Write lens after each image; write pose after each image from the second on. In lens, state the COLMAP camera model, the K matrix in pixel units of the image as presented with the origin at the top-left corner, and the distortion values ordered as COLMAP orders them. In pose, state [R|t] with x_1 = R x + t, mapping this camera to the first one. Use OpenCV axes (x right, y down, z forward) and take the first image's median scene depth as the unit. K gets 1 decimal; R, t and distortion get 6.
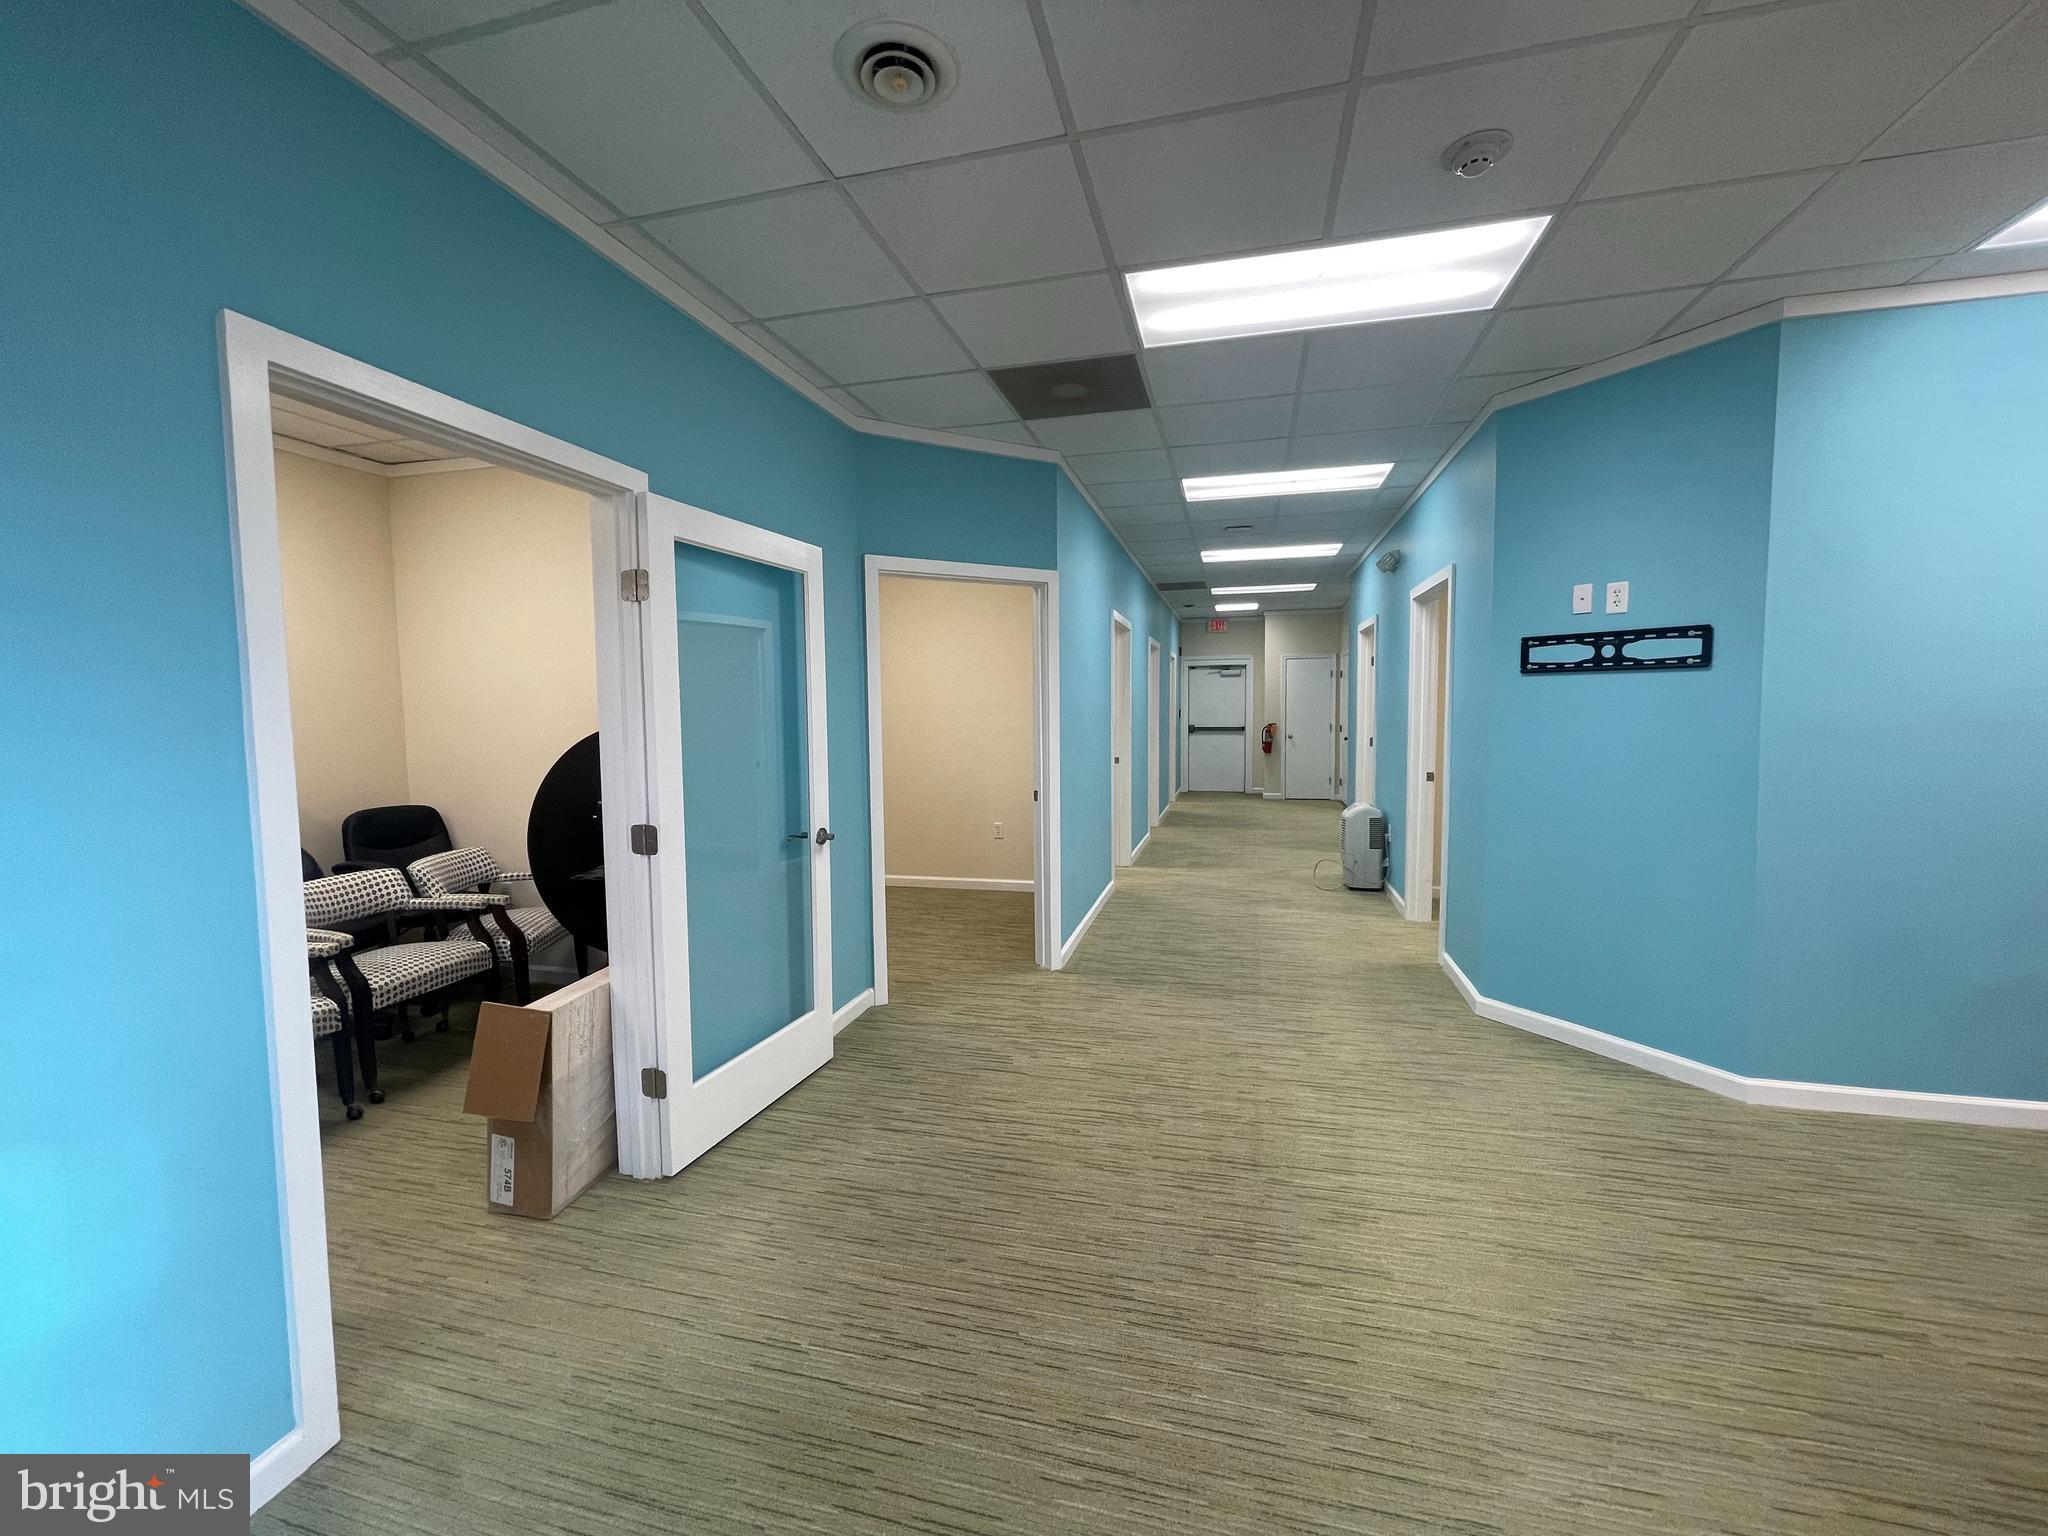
lens RADIAL K [[833.9, 0, 1012.5], [0, 833.9, 759.6], [0, 0, 1]] dist [-0.004011, 0.000614]
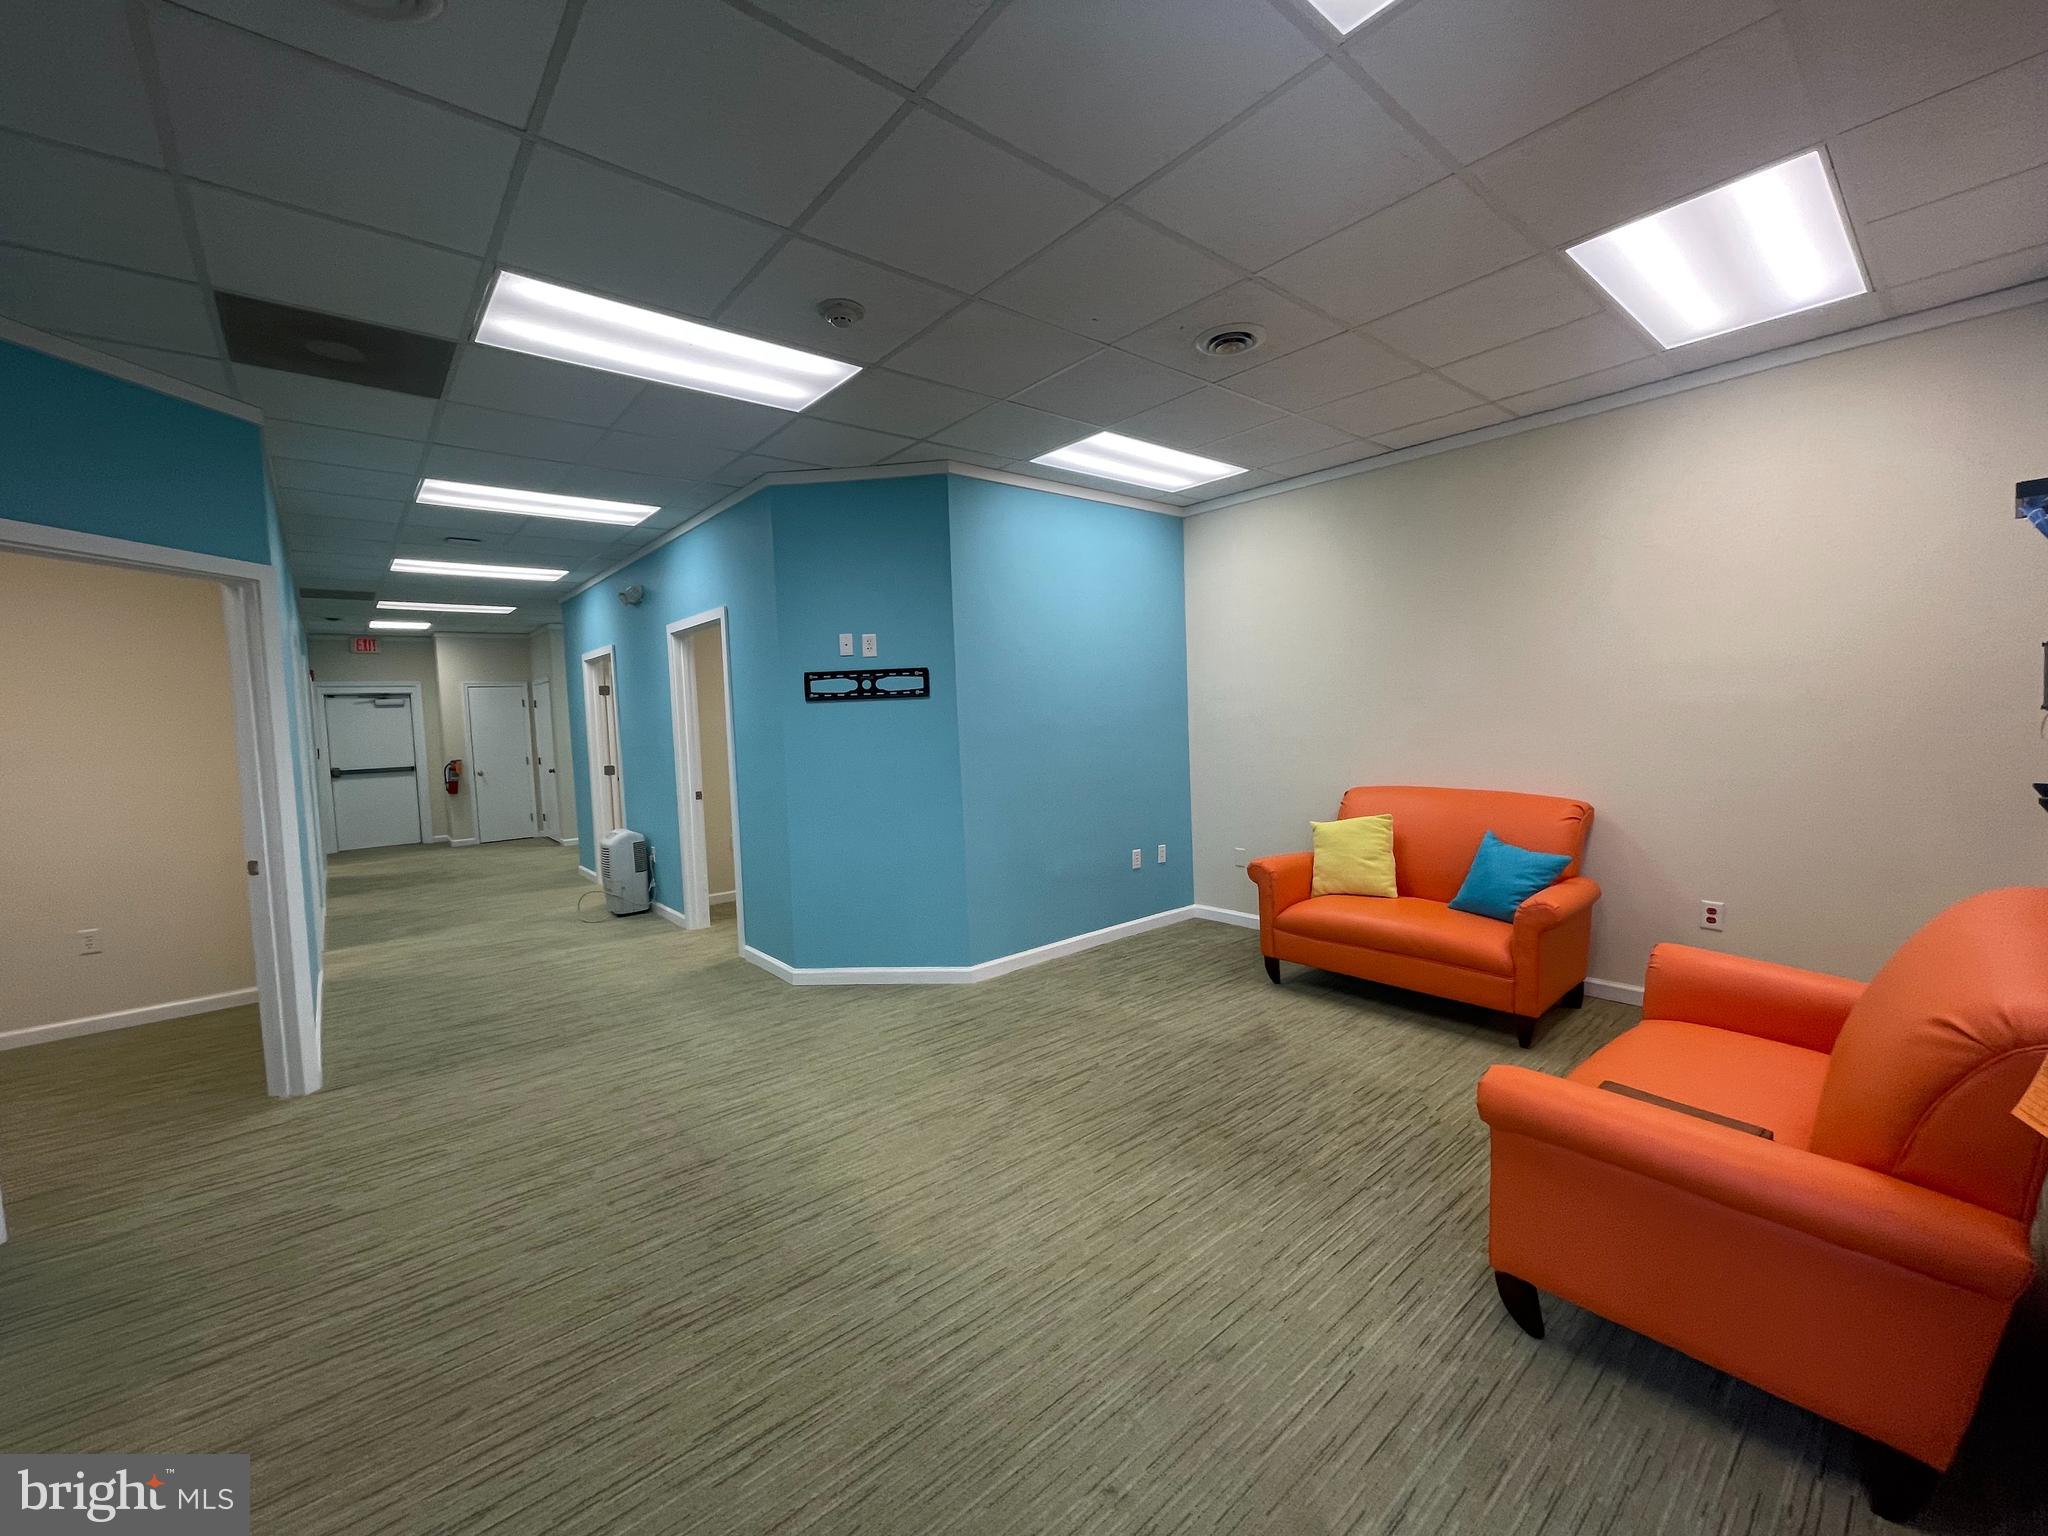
lens RADIAL K [[833.9, 0, 1027.8], [0, 833.9, 759.4], [0, 0, 1]] dist [-0.004011, 0.000614]
pose [[0.566487, -0.056773, 0.822113, -0.211802], [0.086693, 0.996194, 0.009058, 0.000858], [-0.819498, 0.066140, 0.569252, 0.019493]]
